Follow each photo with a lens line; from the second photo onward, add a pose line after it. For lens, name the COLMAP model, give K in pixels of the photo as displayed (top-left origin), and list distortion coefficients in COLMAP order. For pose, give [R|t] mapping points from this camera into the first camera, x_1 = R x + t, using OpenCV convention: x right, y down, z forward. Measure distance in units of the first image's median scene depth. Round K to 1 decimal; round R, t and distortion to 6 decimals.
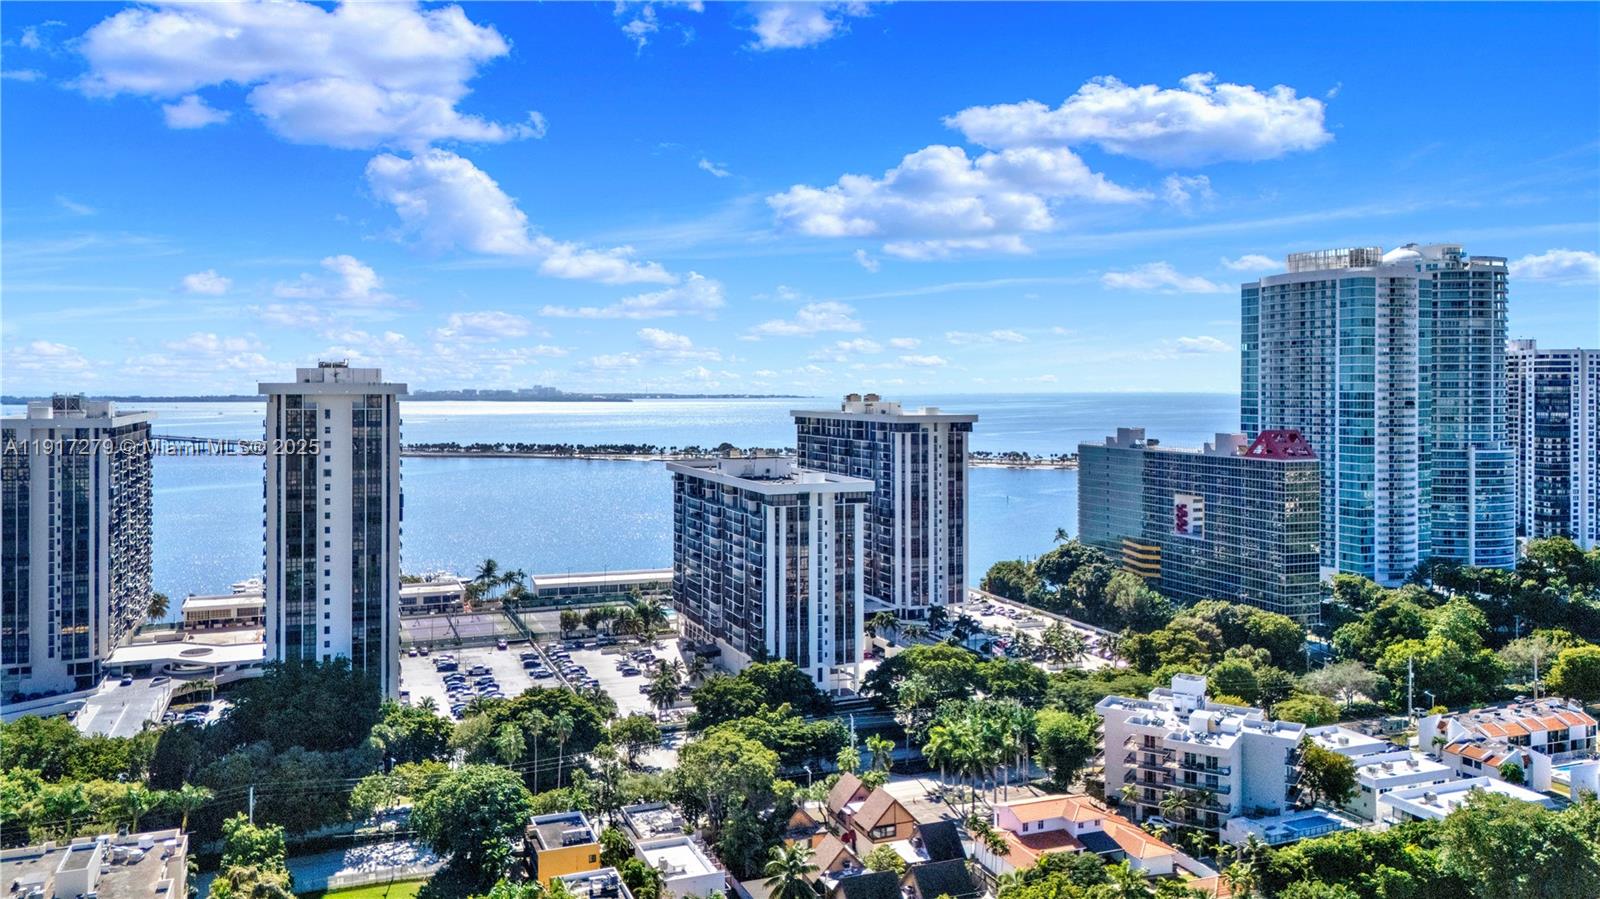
lens RADIAL K [[1375.7, 0, 800.0], [0, 1375.7, 449.5], [0, 0, 1]] dist [0.070081, -0.298648]
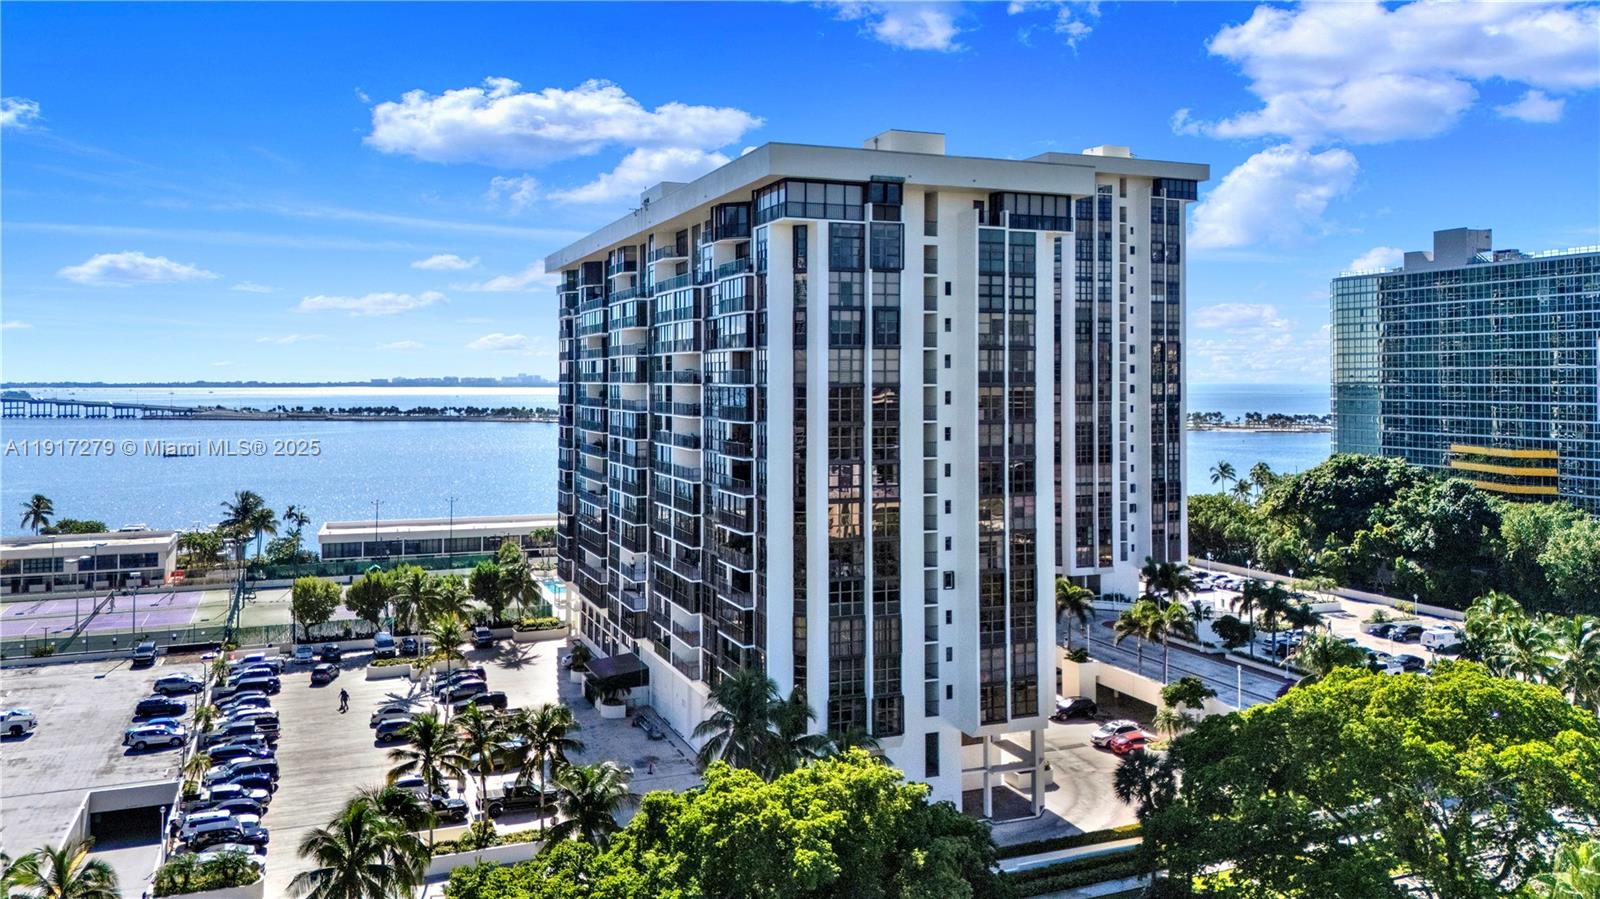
lens RADIAL K [[1375.7, 0, 800.0], [0, 1375.7, 449.5], [0, 0, 1]] dist [0.070081, -0.298648]
pose [[0.999983, -0.002198, 0.005416, -0.015760], [0.002181, 0.999993, 0.003132, 0.078433], [-0.005423, -0.003120, 0.999980, 0.584113]]
